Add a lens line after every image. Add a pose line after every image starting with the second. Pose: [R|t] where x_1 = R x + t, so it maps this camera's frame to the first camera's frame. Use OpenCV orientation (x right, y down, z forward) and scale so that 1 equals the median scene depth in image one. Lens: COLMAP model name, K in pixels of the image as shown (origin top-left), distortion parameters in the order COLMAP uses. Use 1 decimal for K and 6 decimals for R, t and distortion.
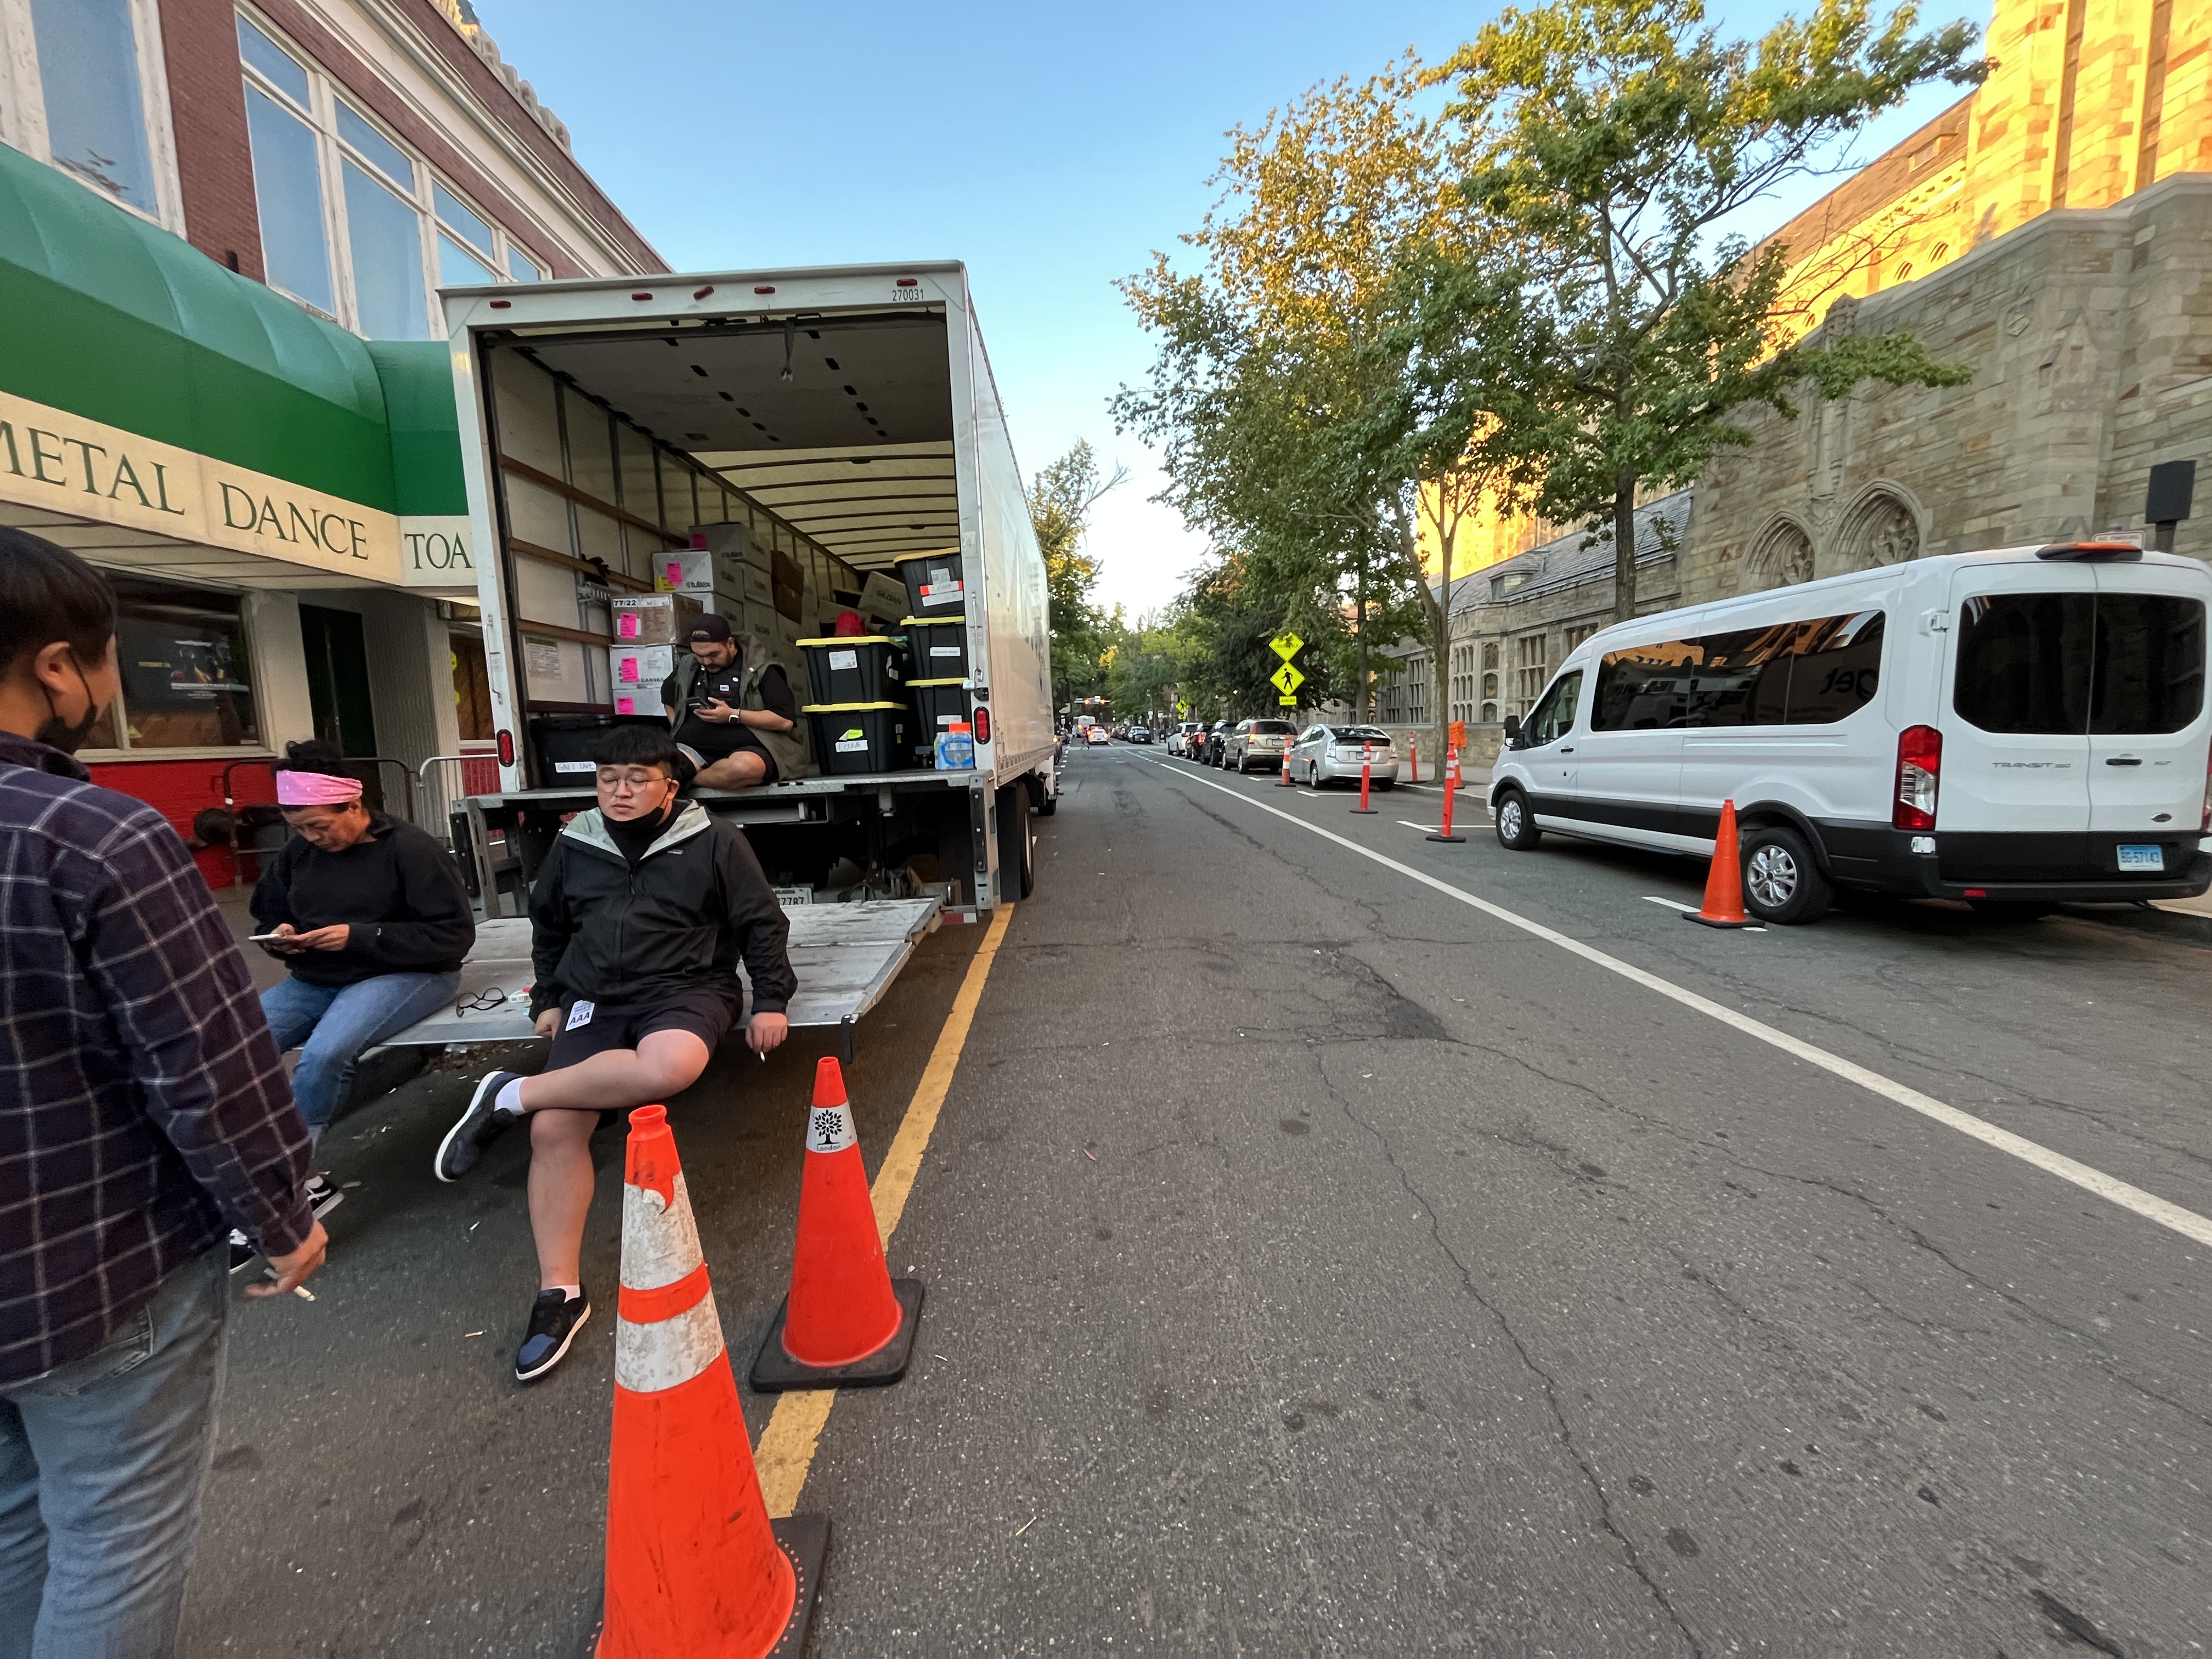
lens RADIAL K [[886.0, 0, 1106.0], [0, 886.0, 829.5], [0, 0, 1]] dist [-0.004759, 0.000122]
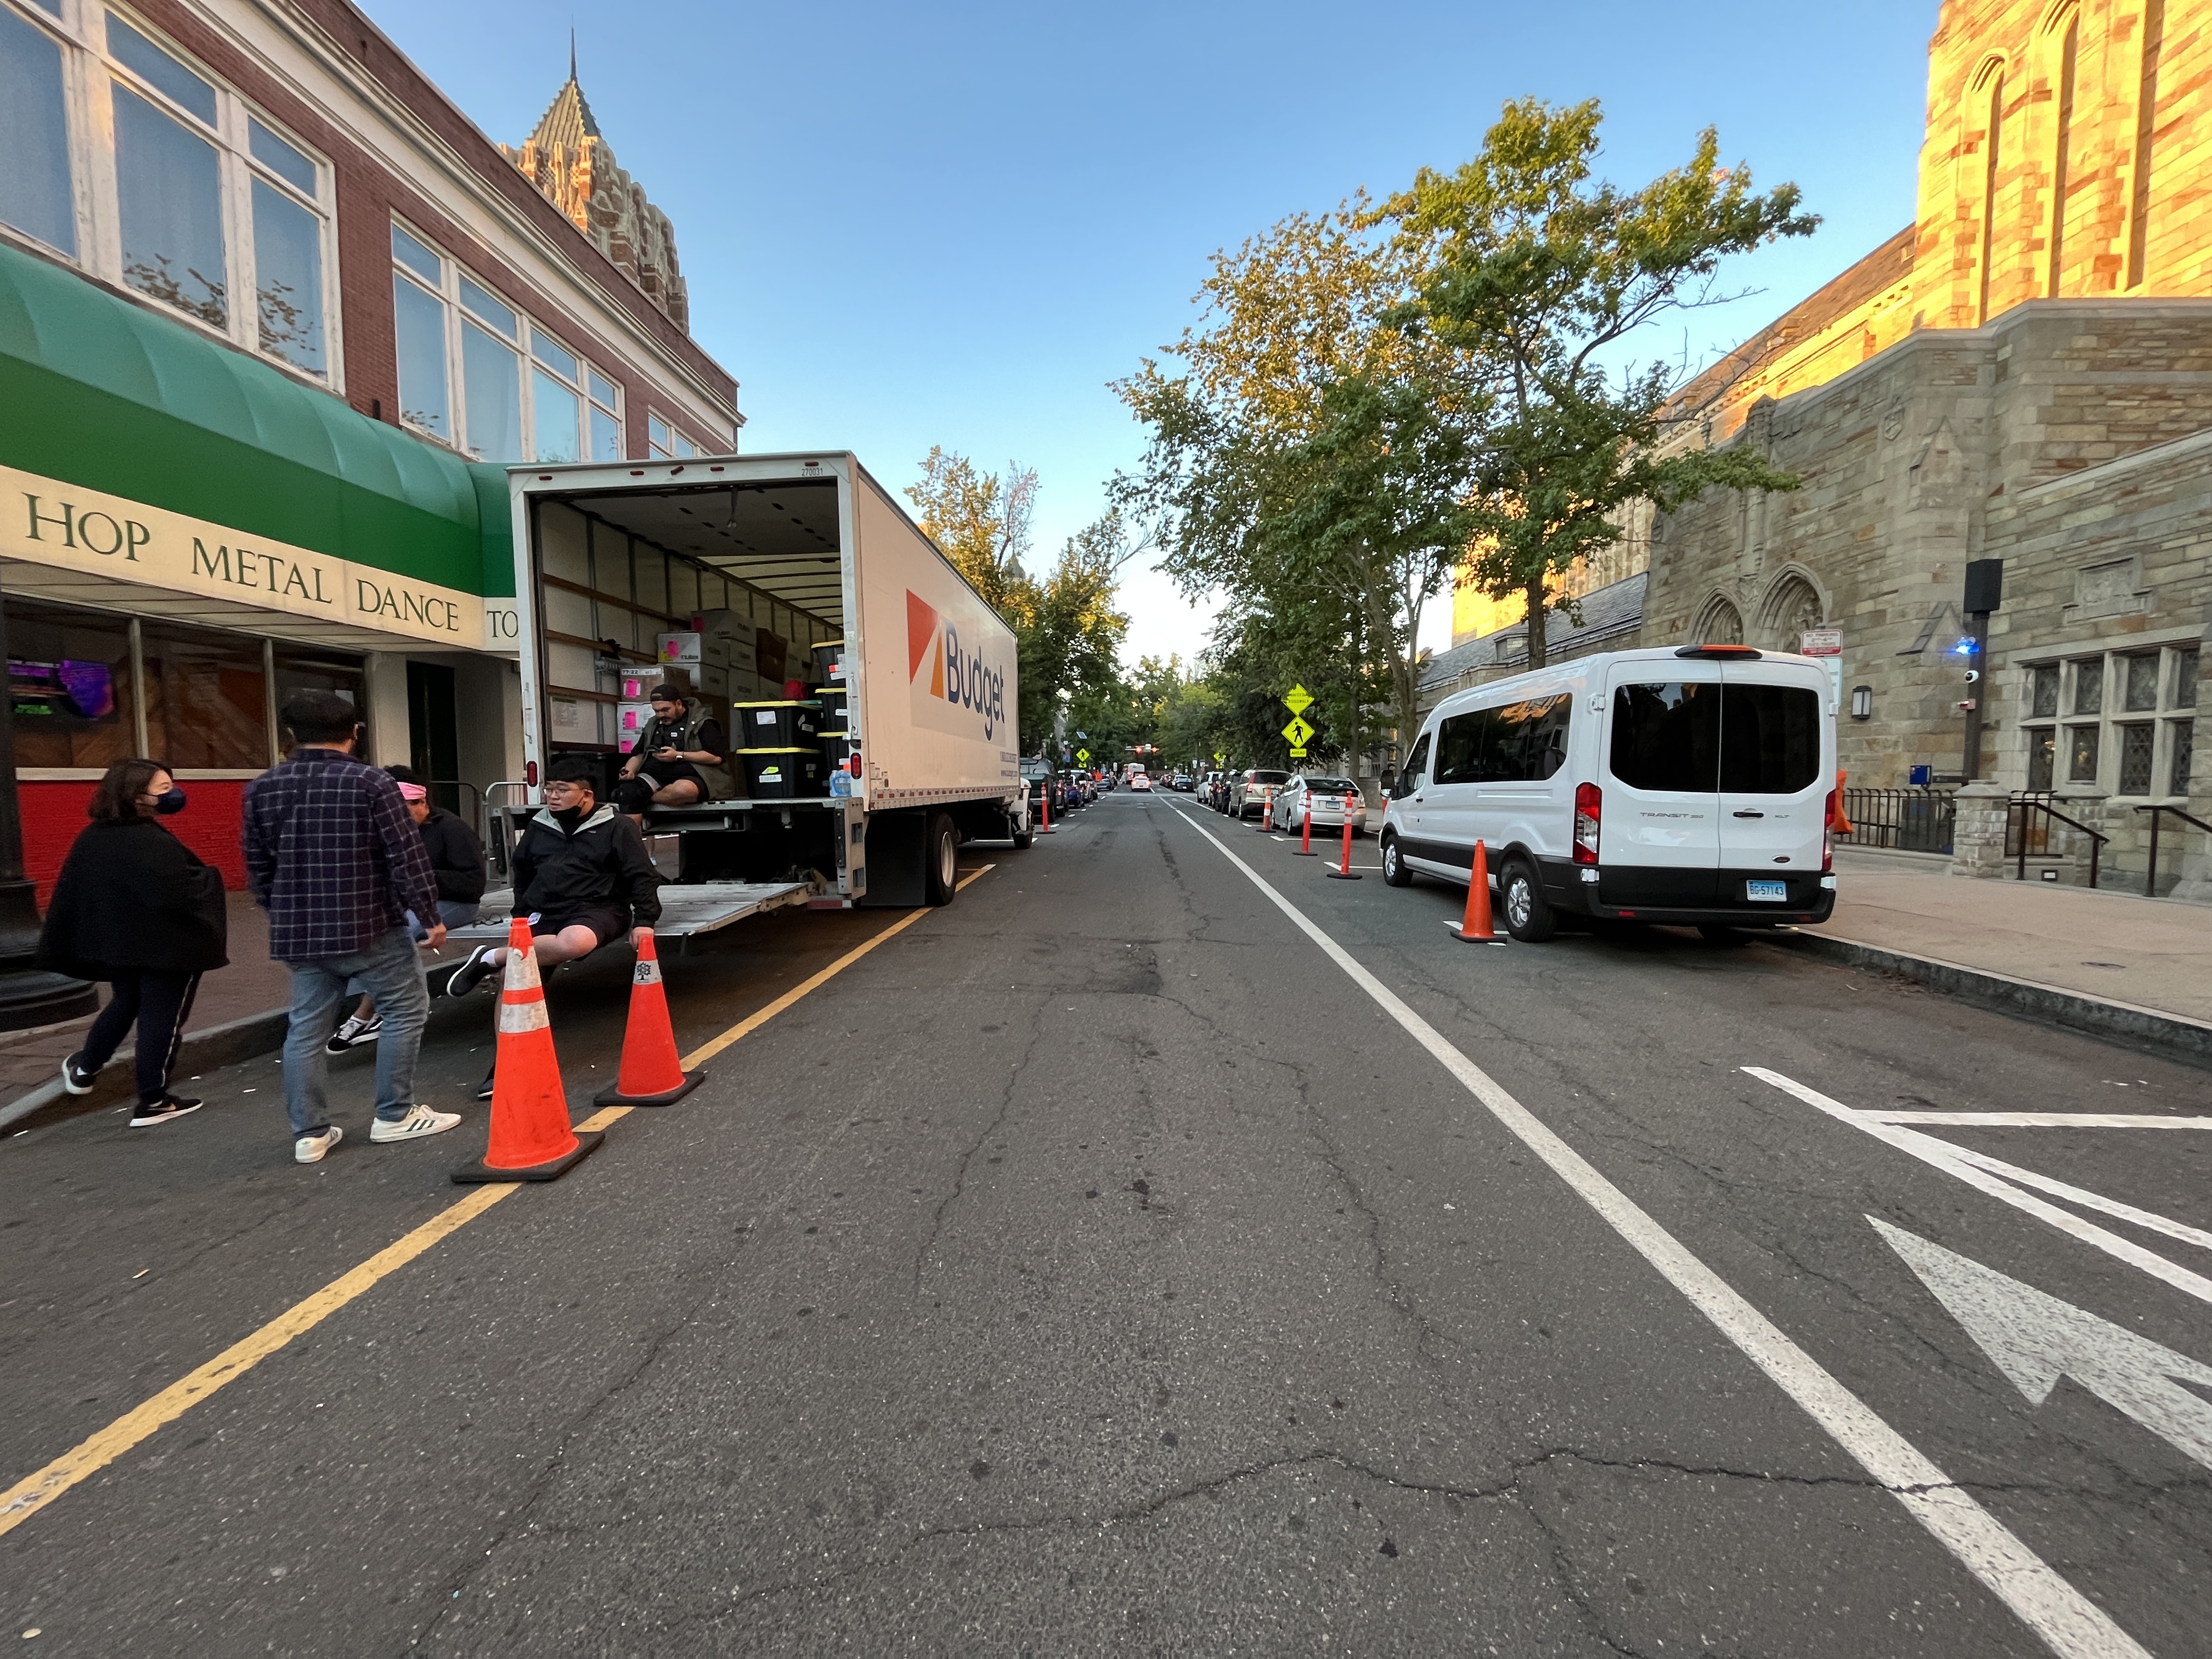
lens RADIAL K [[881.5, 0, 1106.0], [0, 881.5, 829.5], [0, 0, 1]] dist [-0.001928, -0.000589]
pose [[0.997649, 0.027276, -0.062867, 0.151238], [-0.030539, 0.998203, -0.051551, 0.019181], [0.061348, 0.053350, 0.996690, -0.161605]]
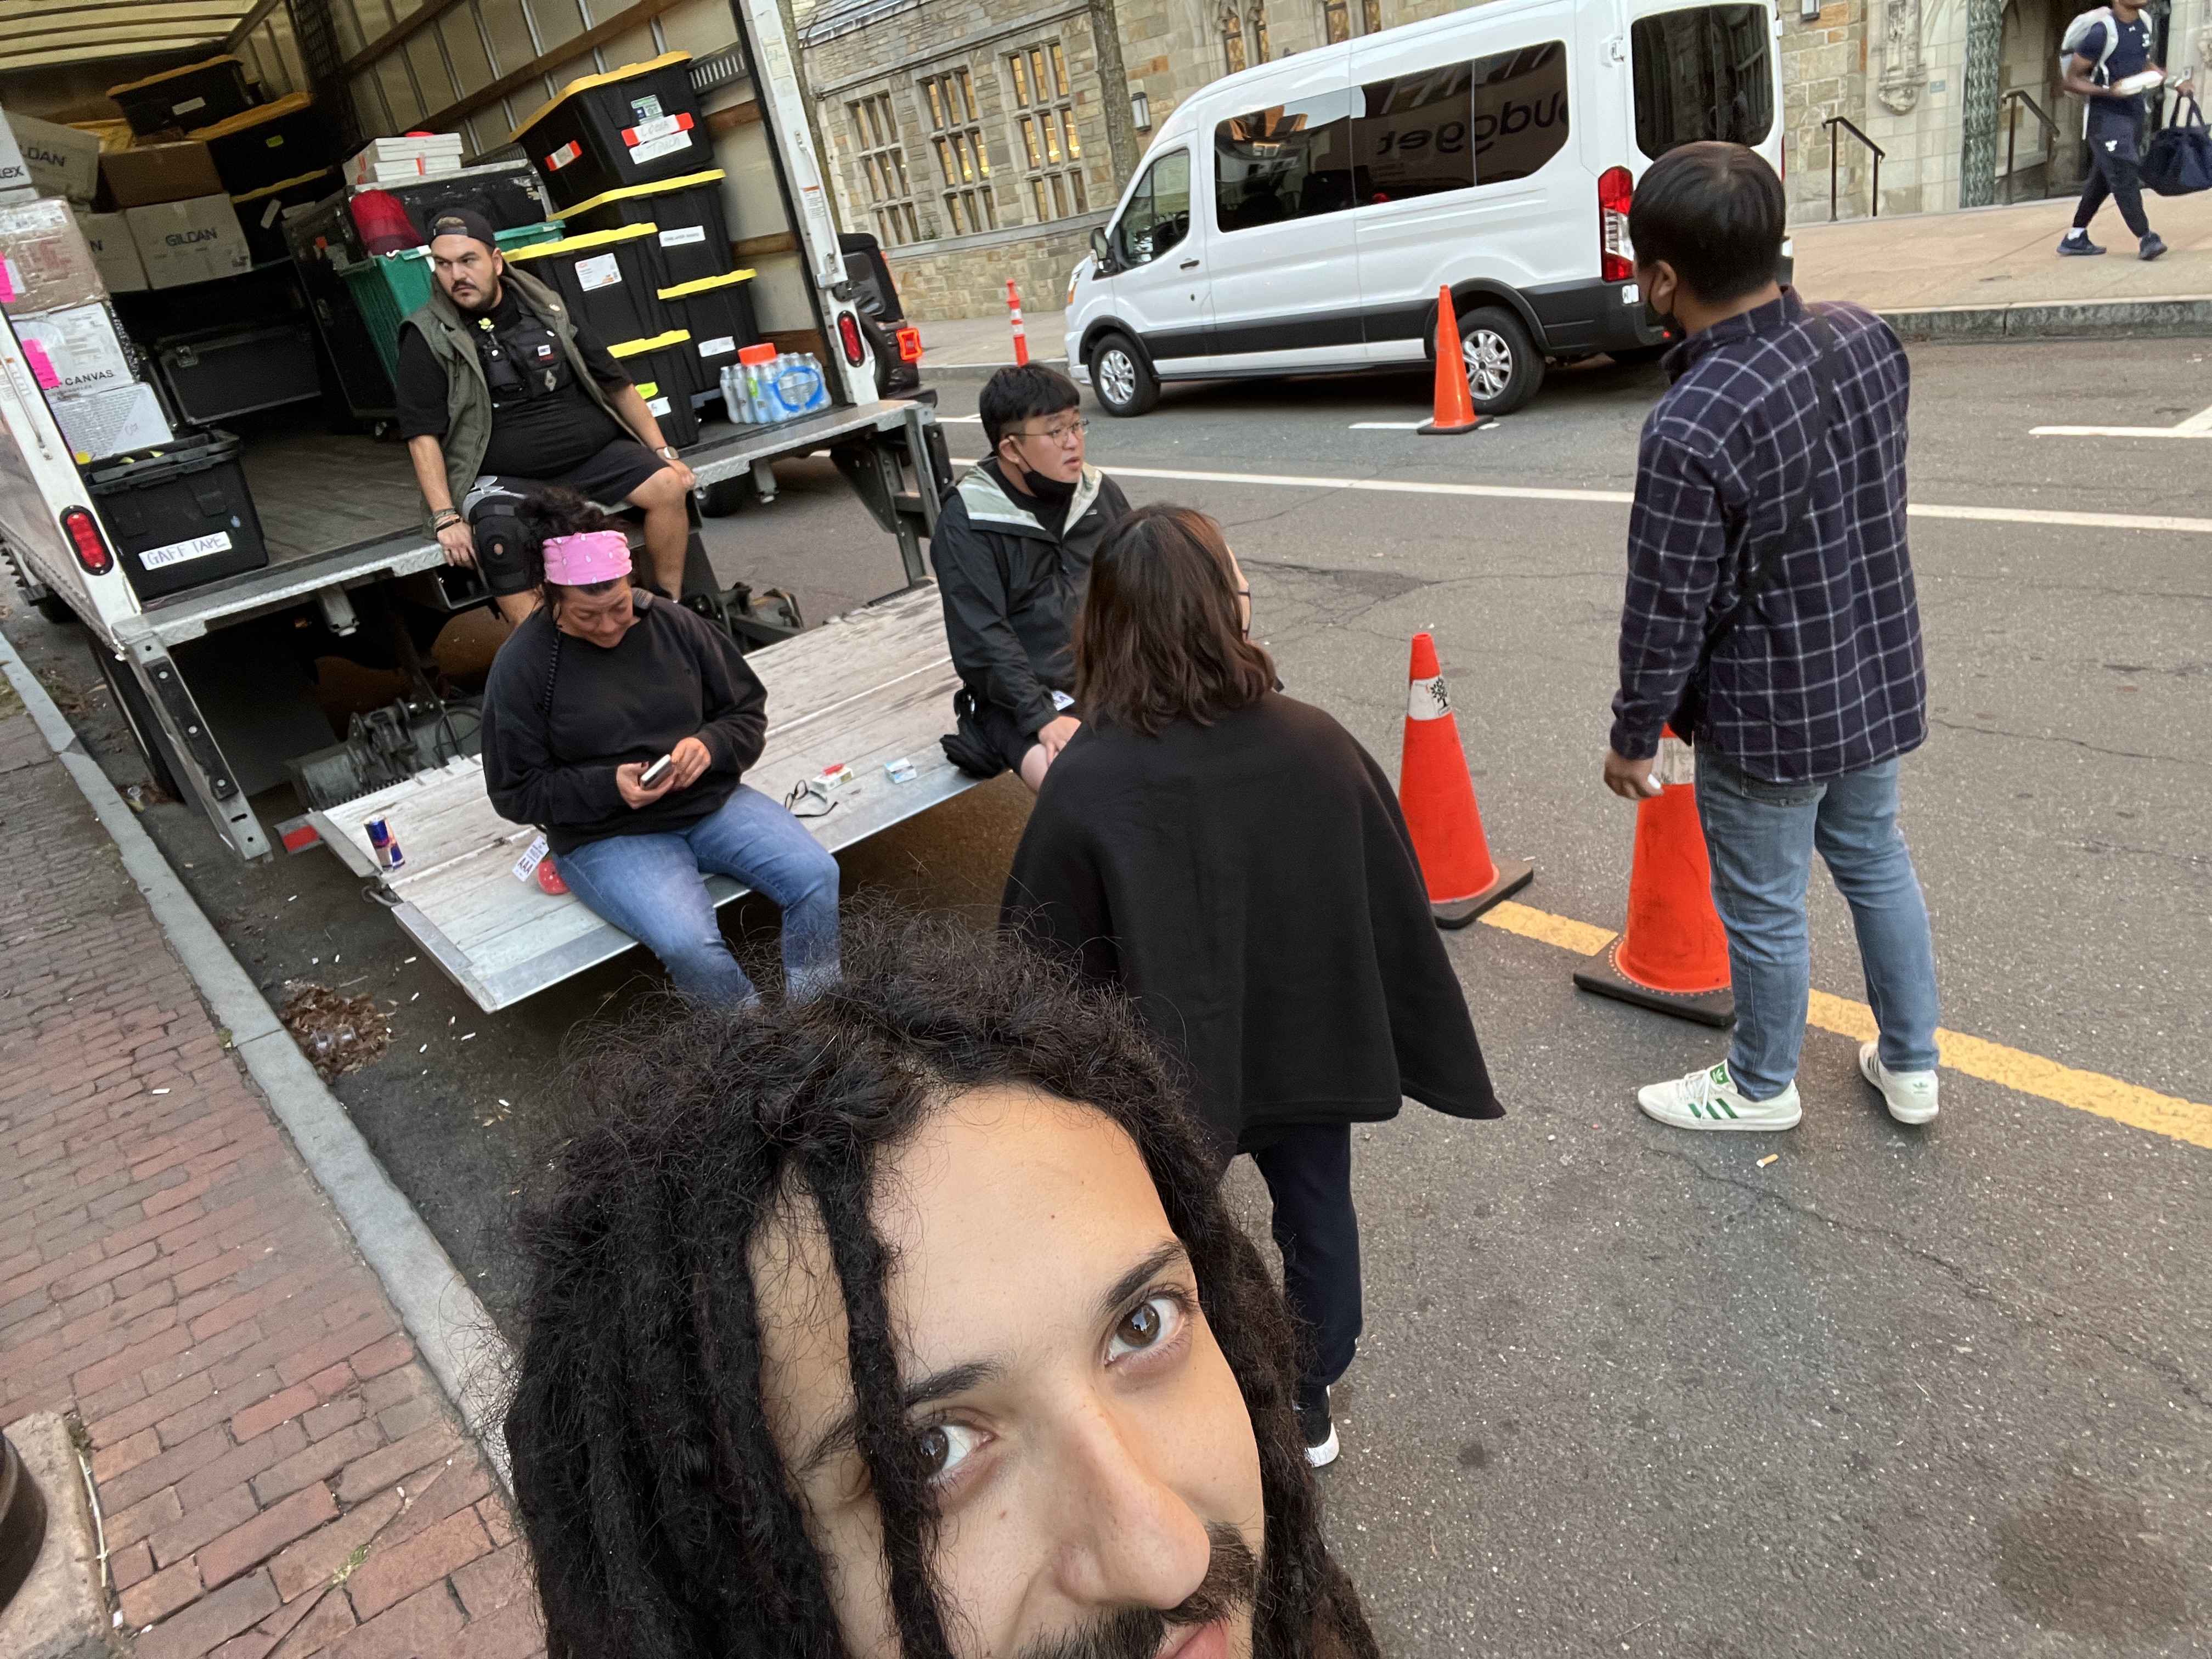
lens RADIAL K [[1471.1, 0, 1106.0], [0, 1471.1, 829.5], [0, 0, 1]] dist [0.074487, -0.072376]
pose [[0.783970, -0.350853, 0.512145, -0.309877], [0.223337, 0.929141, 0.294649, -0.025180], [-0.579233, -0.116615, 0.806777, -0.045584]]
